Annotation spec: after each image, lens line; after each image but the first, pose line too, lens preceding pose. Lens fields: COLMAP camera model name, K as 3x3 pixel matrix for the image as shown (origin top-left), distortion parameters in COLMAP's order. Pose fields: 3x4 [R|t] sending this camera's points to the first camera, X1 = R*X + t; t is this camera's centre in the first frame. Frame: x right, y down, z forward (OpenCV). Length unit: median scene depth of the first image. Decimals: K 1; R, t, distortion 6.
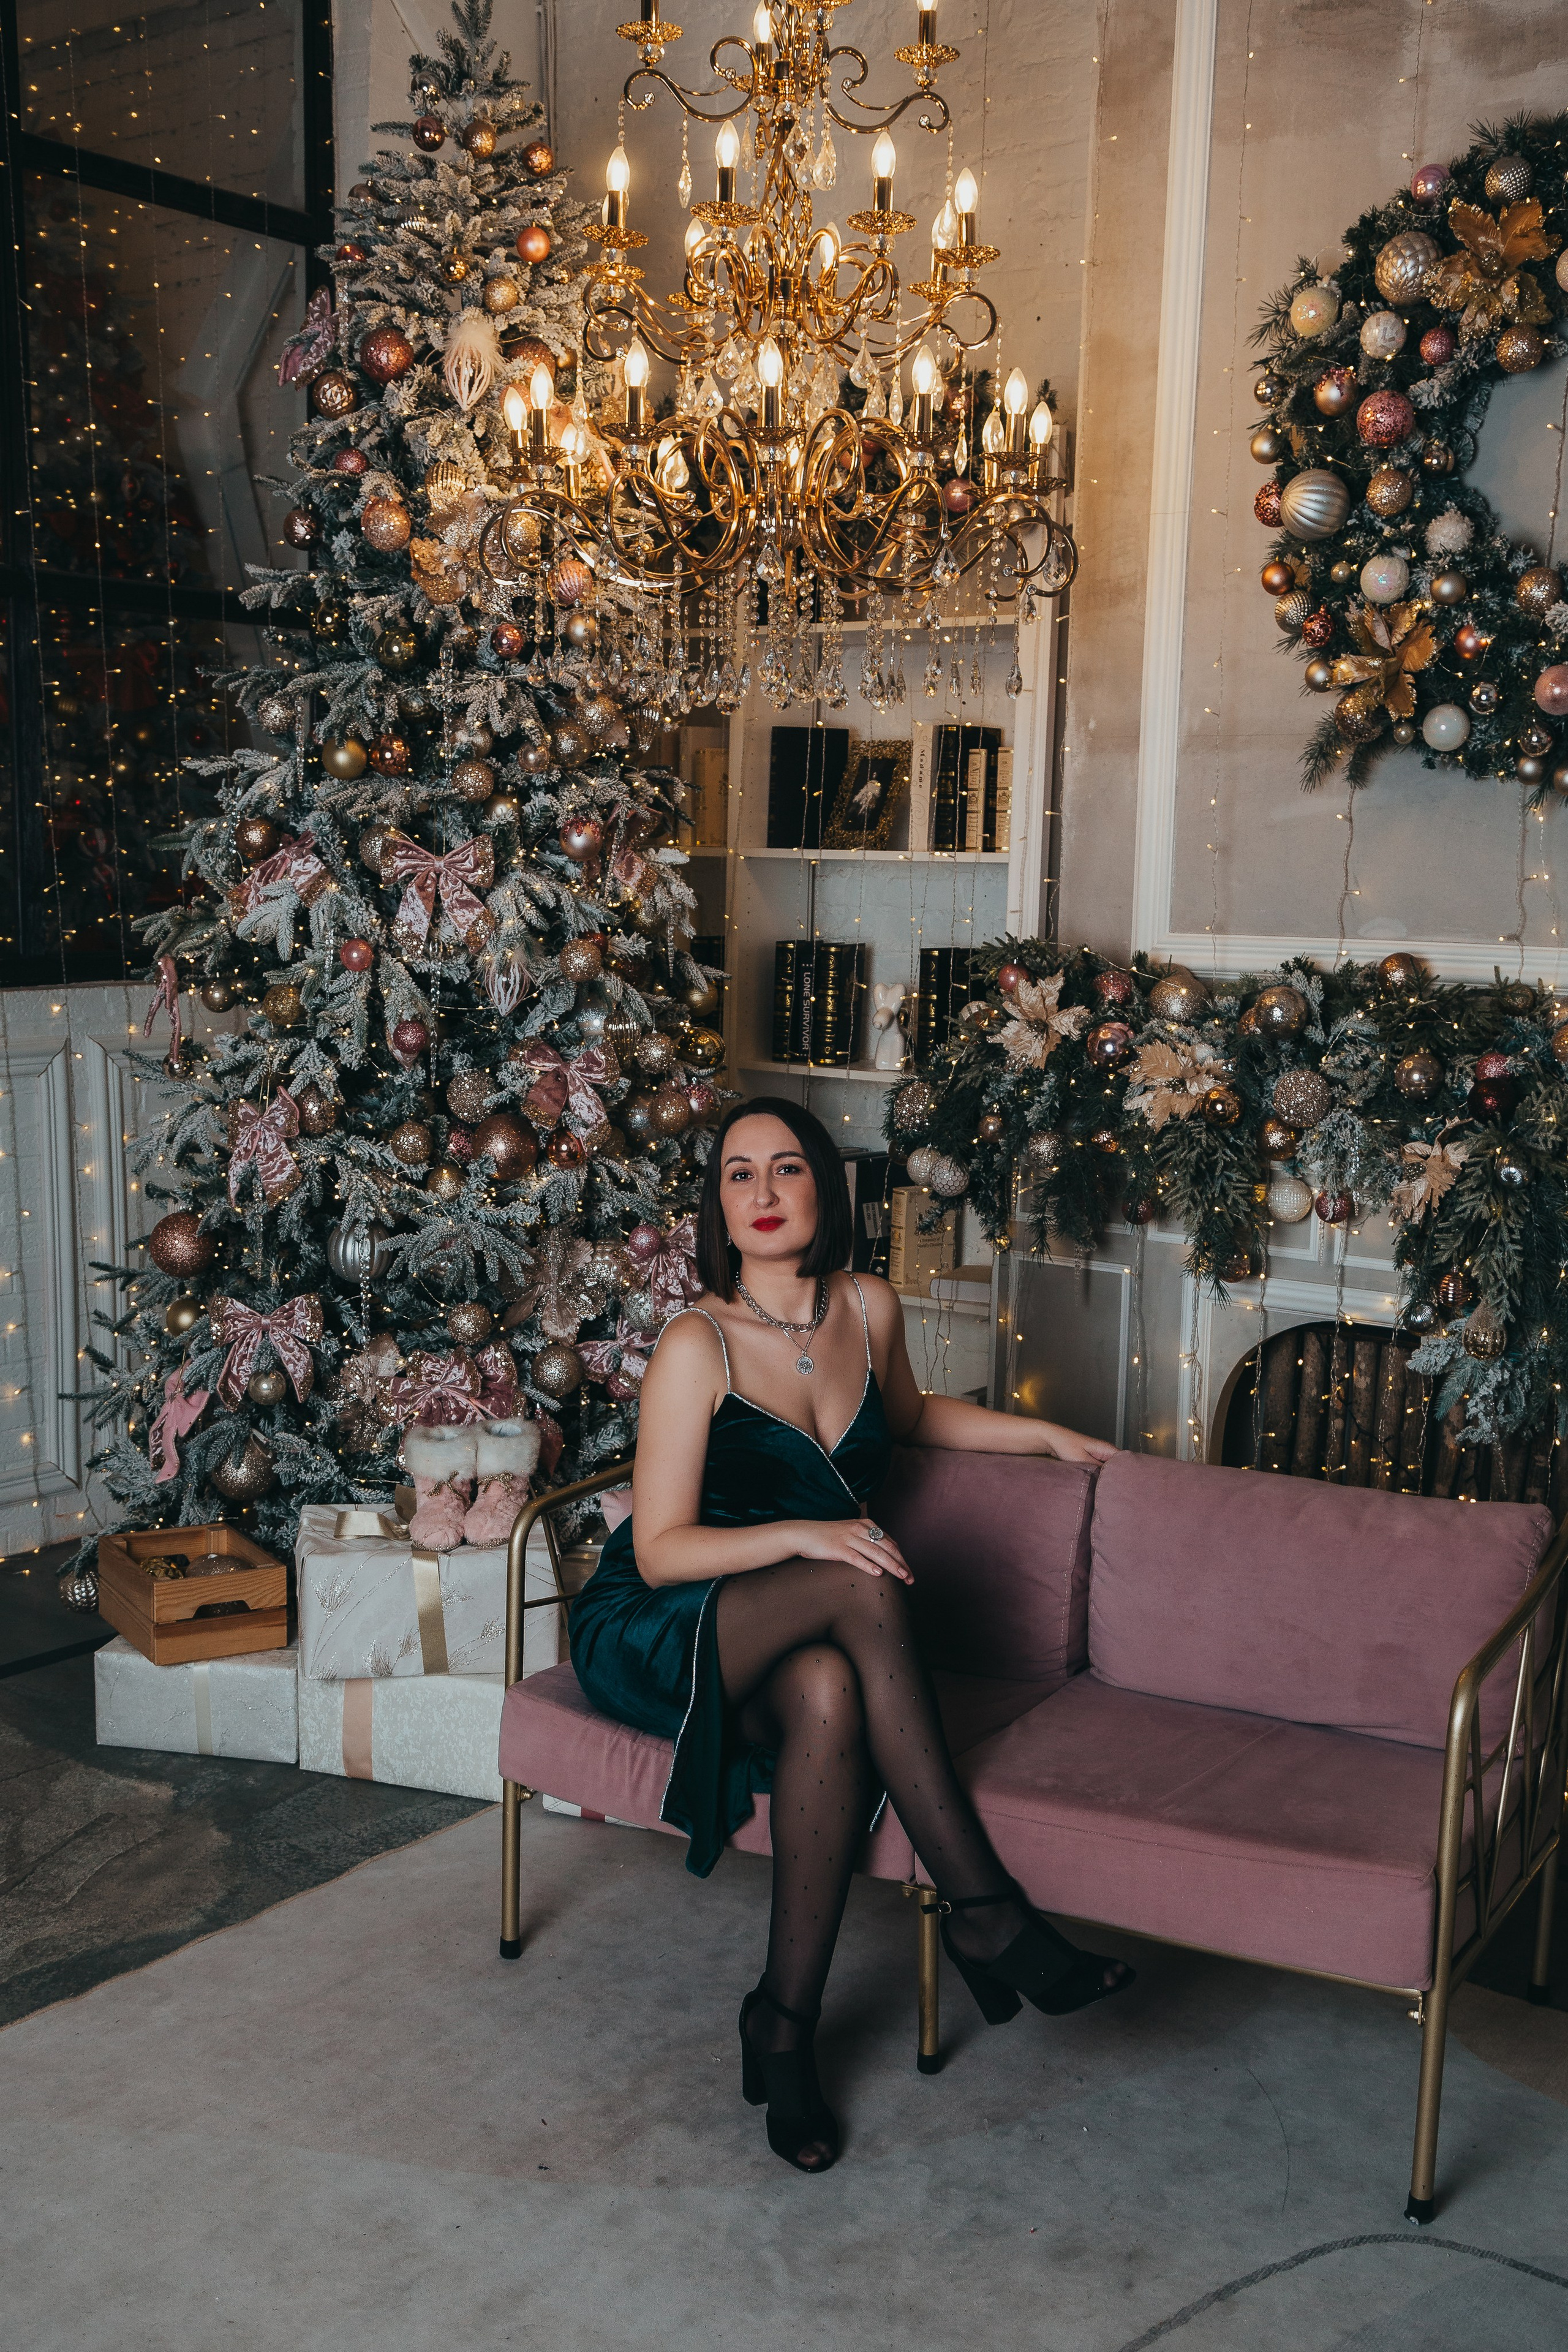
lens RADIAL K [[2502.2, 0, 769.7], [0, 2502.2, 1257.8], [0, 0, 1]] dist [0.026202, 0.000000]
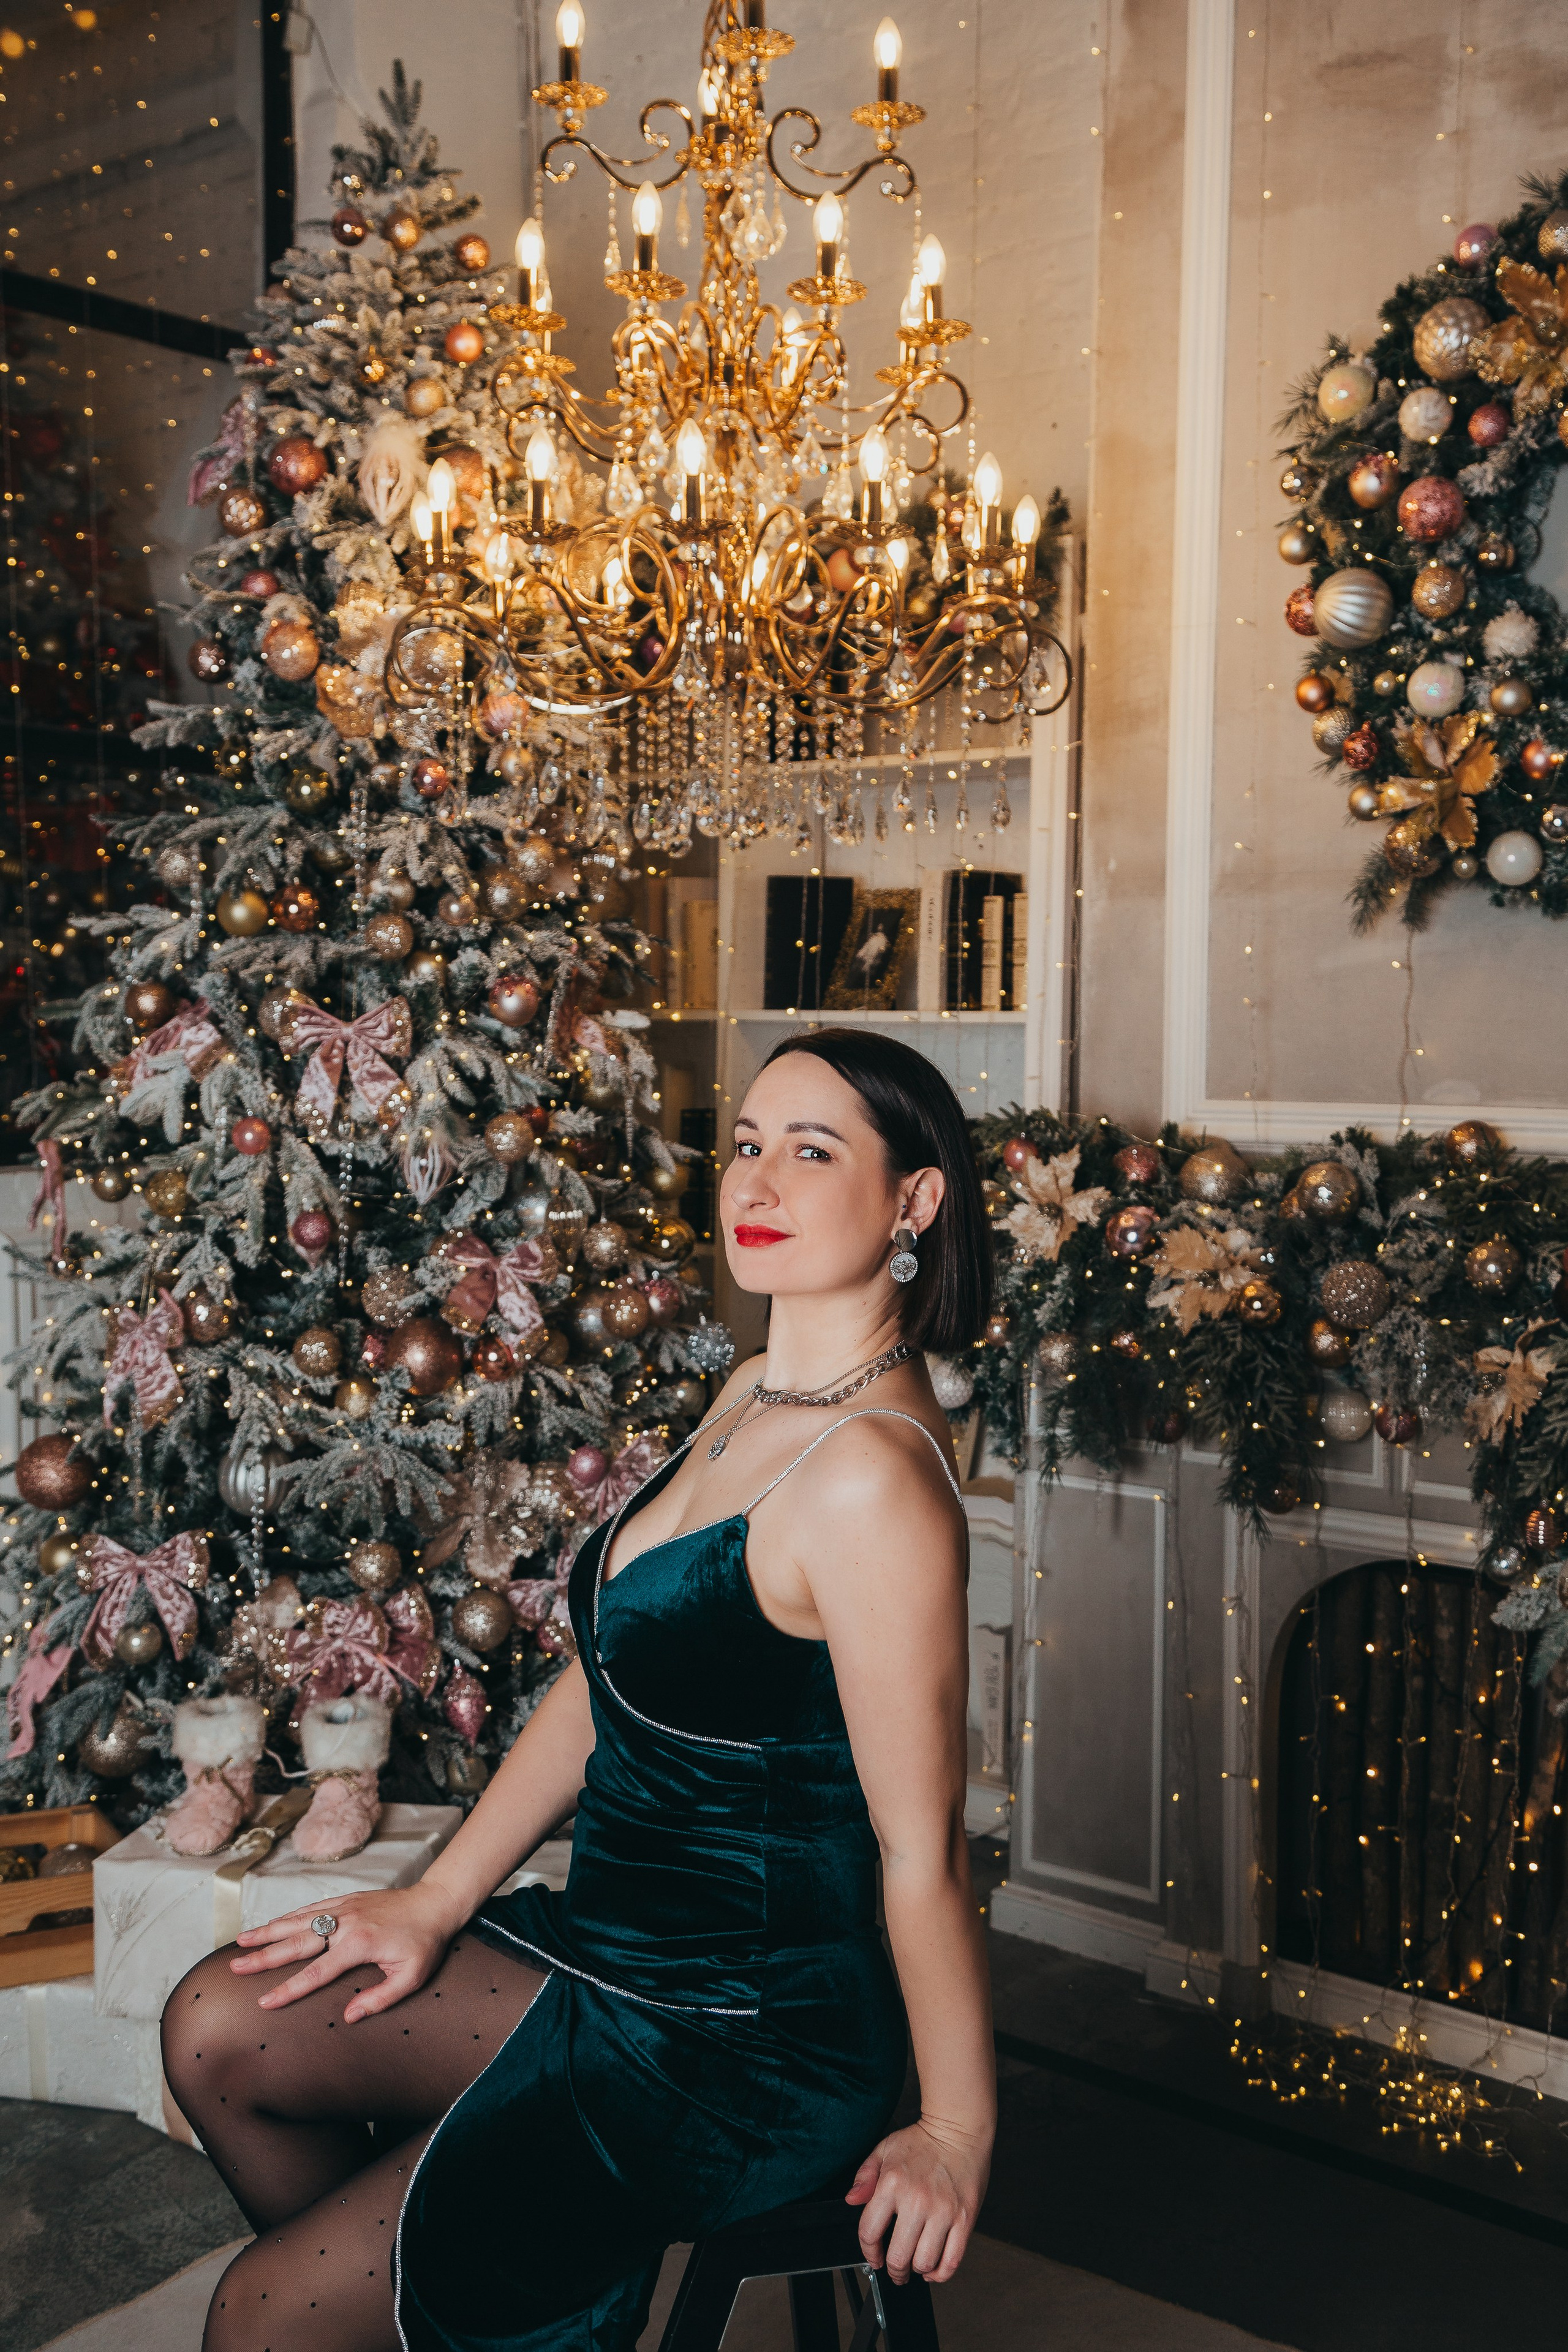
lens RADIAL K [[2569.4, 0, 772.0], [0, 2569.4, 1175.2], [0, 0, 1]] dist [0.052654, 0.000000]
pose [[0.998990, -0.009286, -0.043967, 0.052965], [0.004807, 0.994886, -0.100886, -0.016457], [0.044679, 0.100573, 0.993926, 0.122628]]
